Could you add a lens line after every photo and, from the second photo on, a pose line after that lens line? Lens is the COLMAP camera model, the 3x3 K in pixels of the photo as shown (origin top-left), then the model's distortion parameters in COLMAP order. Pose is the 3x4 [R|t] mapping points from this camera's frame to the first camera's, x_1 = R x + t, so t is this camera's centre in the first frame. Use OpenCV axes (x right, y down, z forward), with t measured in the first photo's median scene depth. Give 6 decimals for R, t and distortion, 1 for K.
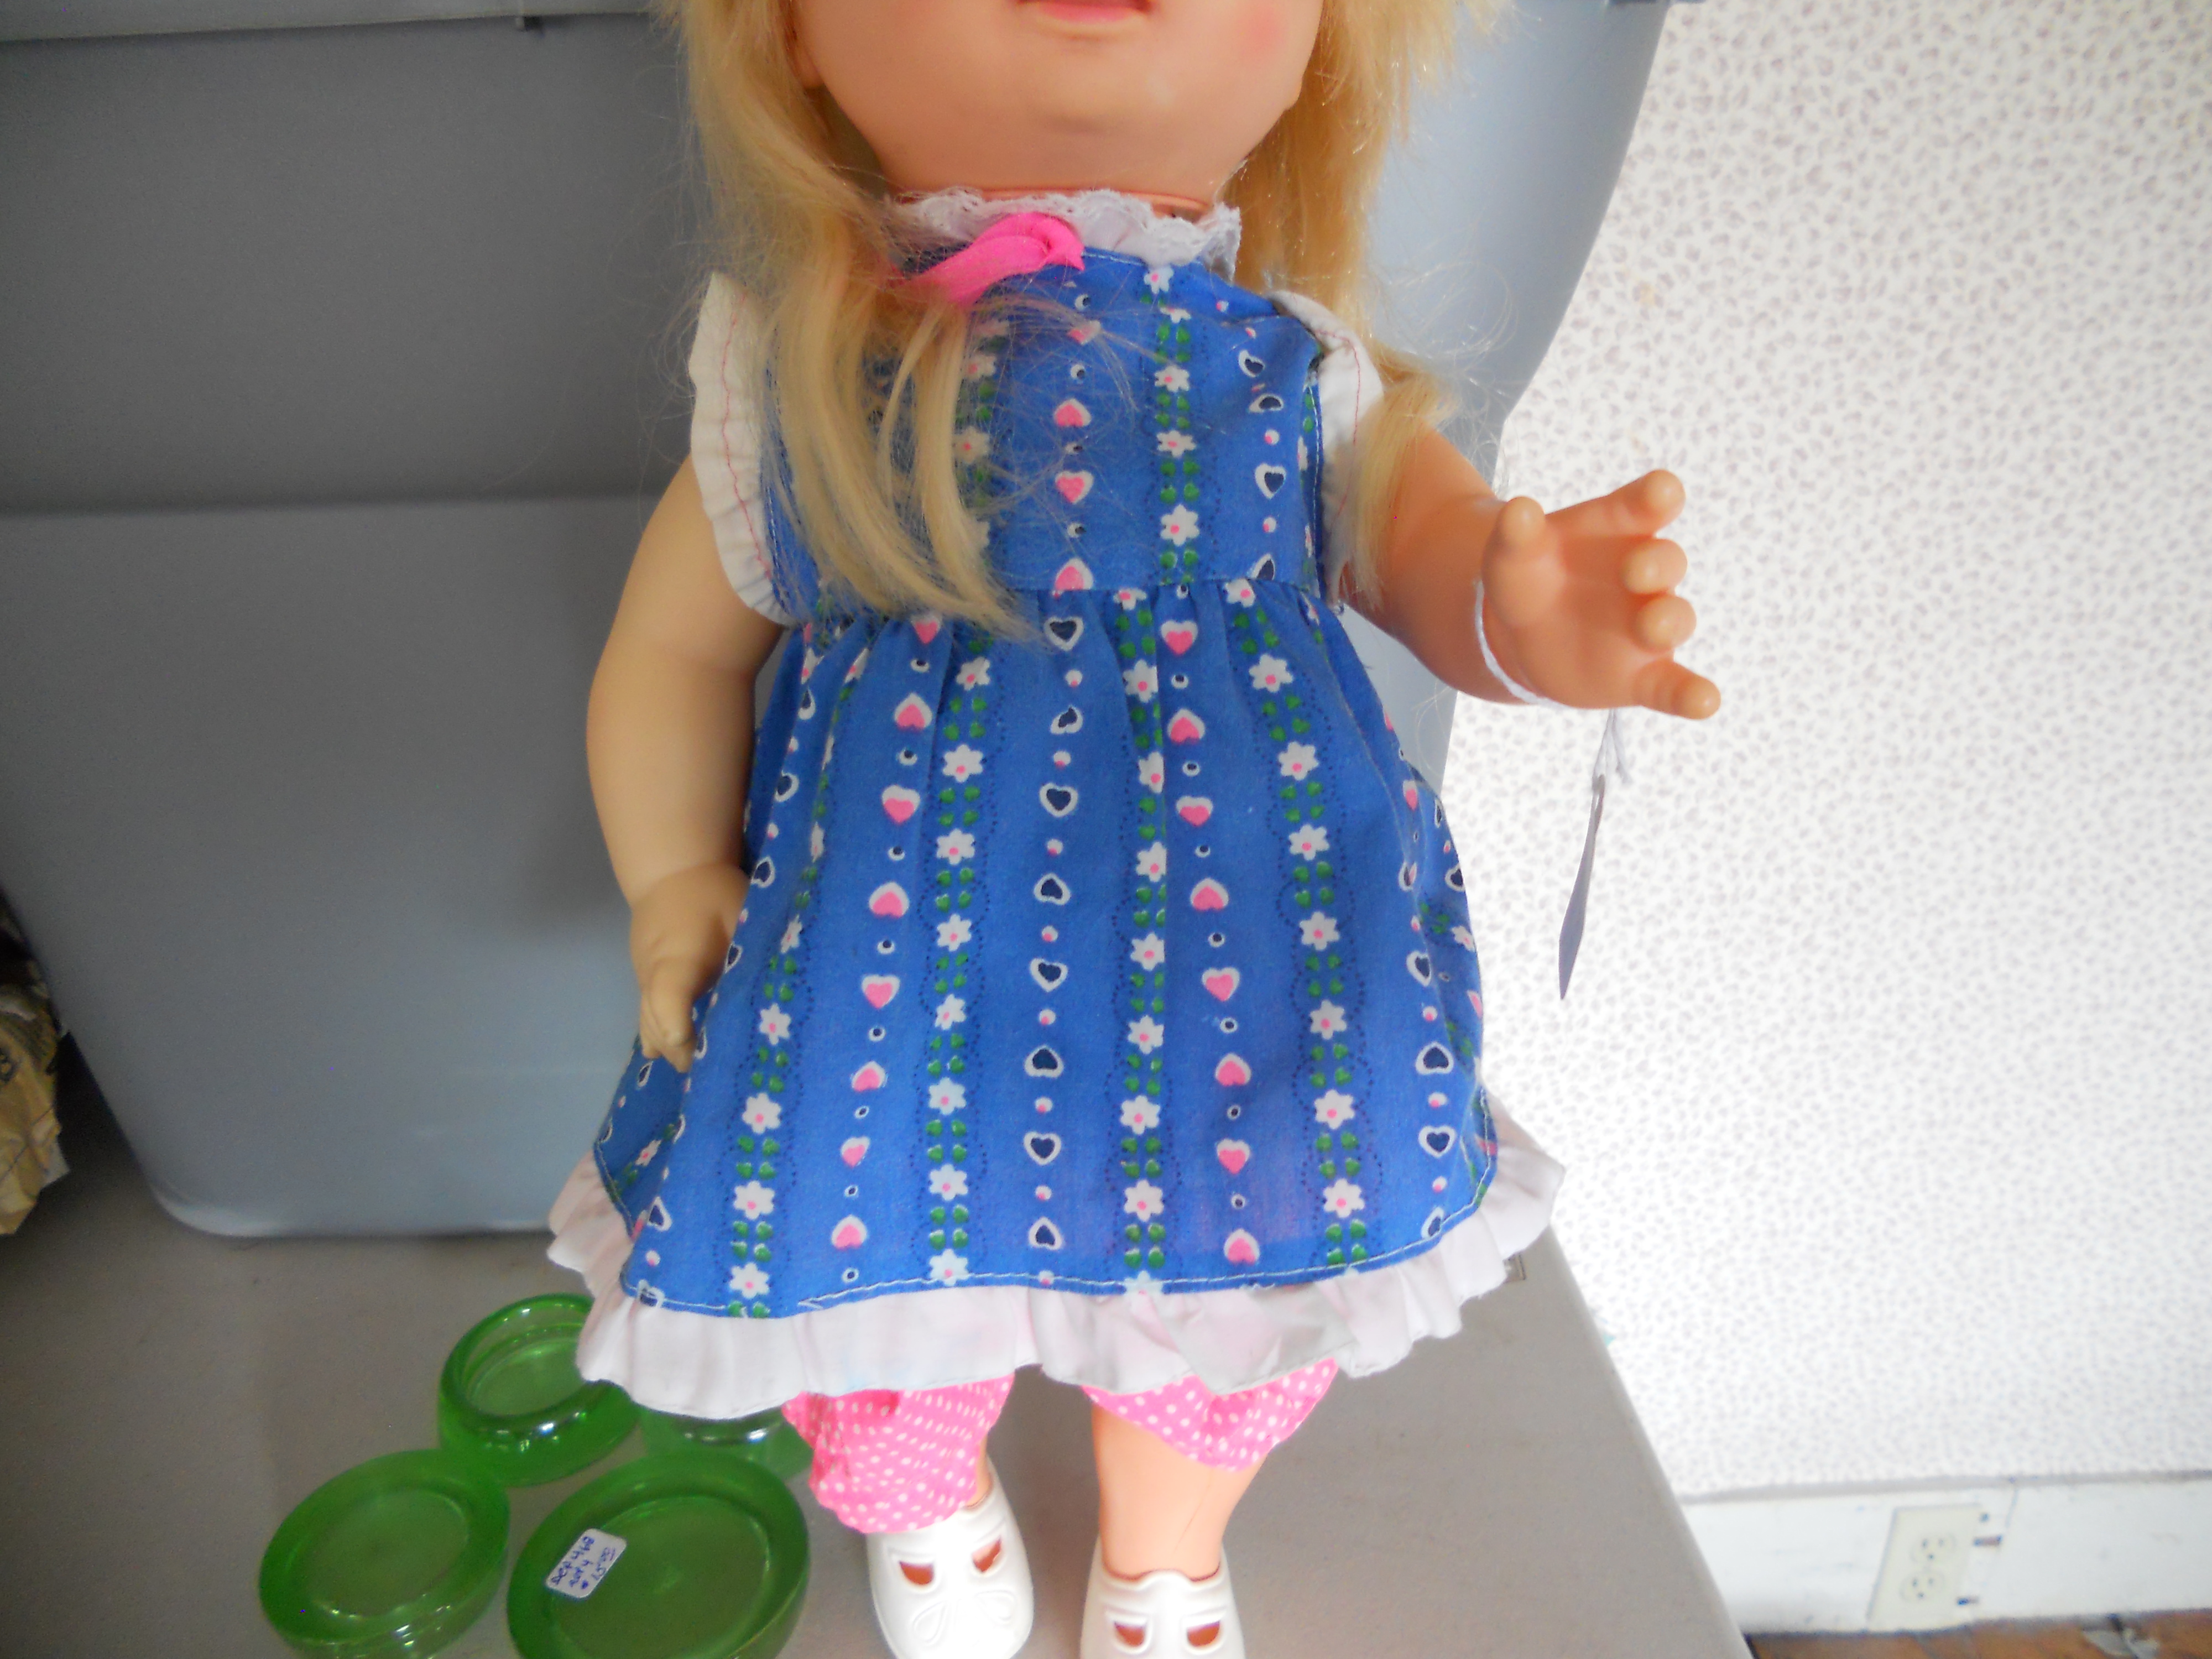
lens RADIAL K [[1855.3, 0, 1162.1], [0, 1855.3, 767.6], [0, 0, 1]] dist [0.005572, -0.007801]
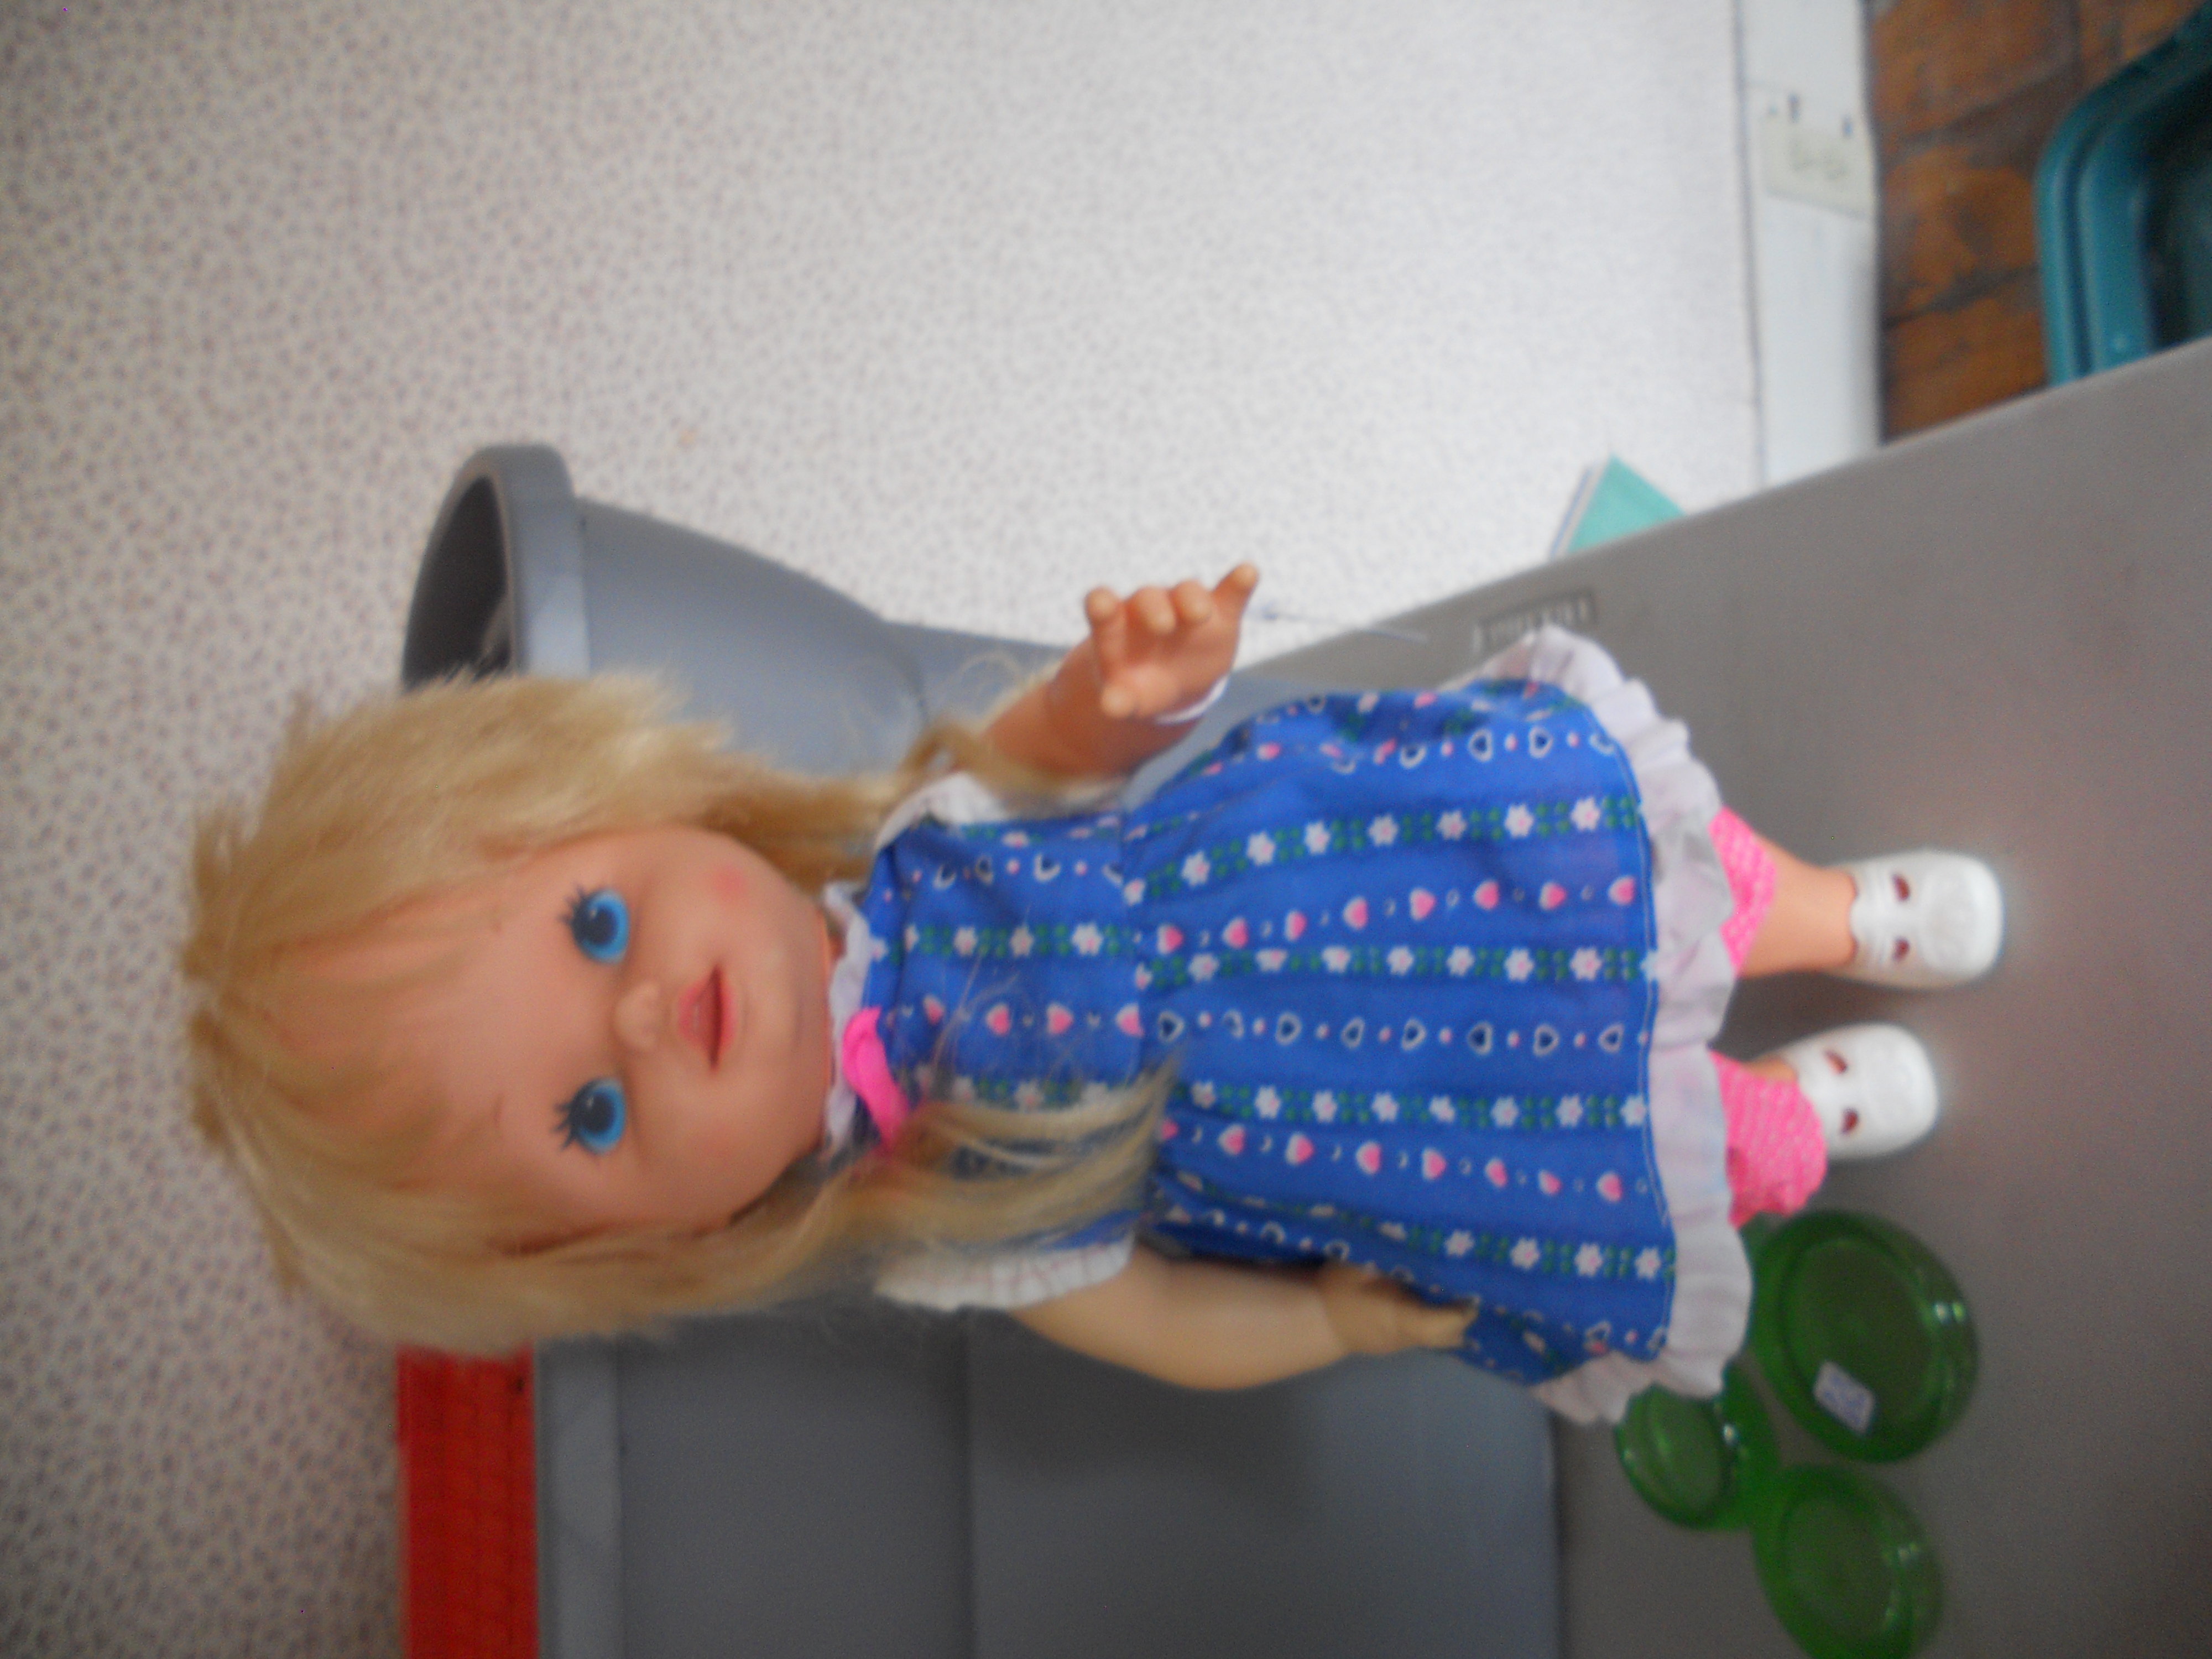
lens RADIAL K [[1855.3, 0, 1028.9], [0, 1855.3, 818.4], [0, 0, 1]] dist [0.005572, -0.007801]
pose [[0.002825, -0.999872, 0.015747, 0.072080], [0.999954, 0.002969, 0.009099, -0.177064], [-0.009145, 0.015721, 0.999835, -0.321761]]
